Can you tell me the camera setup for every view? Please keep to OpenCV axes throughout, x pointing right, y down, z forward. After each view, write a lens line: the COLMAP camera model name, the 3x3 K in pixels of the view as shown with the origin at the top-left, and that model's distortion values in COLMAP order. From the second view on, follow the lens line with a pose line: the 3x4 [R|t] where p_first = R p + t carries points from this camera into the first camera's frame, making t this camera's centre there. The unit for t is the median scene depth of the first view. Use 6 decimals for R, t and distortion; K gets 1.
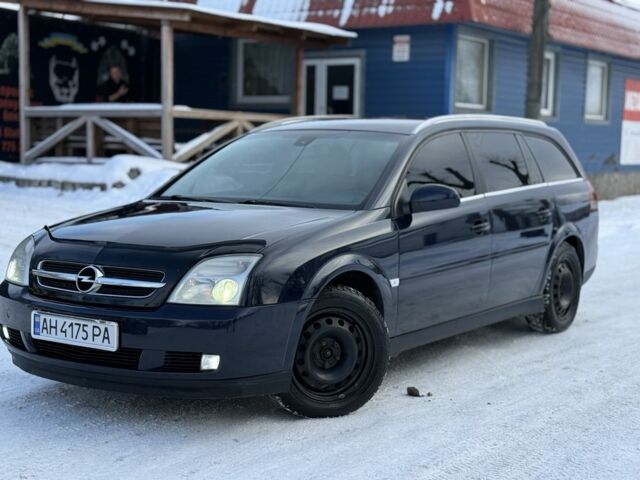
lens RADIAL K [[942.7, 0, 320.0], [0, 942.7, 240.0], [0, 0, 1]] dist [0.044243, 0.054401]
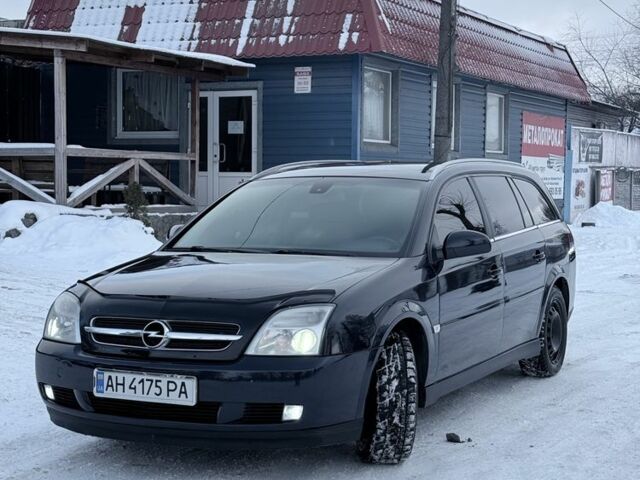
lens RADIAL K [[1050.4, 0, 320.0], [0, 1050.4, 240.0], [0, 0, 1]] dist [0.051702, 0.202758]
pose [[0.991258, -0.018977, 0.130563, -0.153508], [0.024820, 0.998755, -0.043272, -0.003459], [-0.129579, 0.046134, 0.990495, -0.082408]]
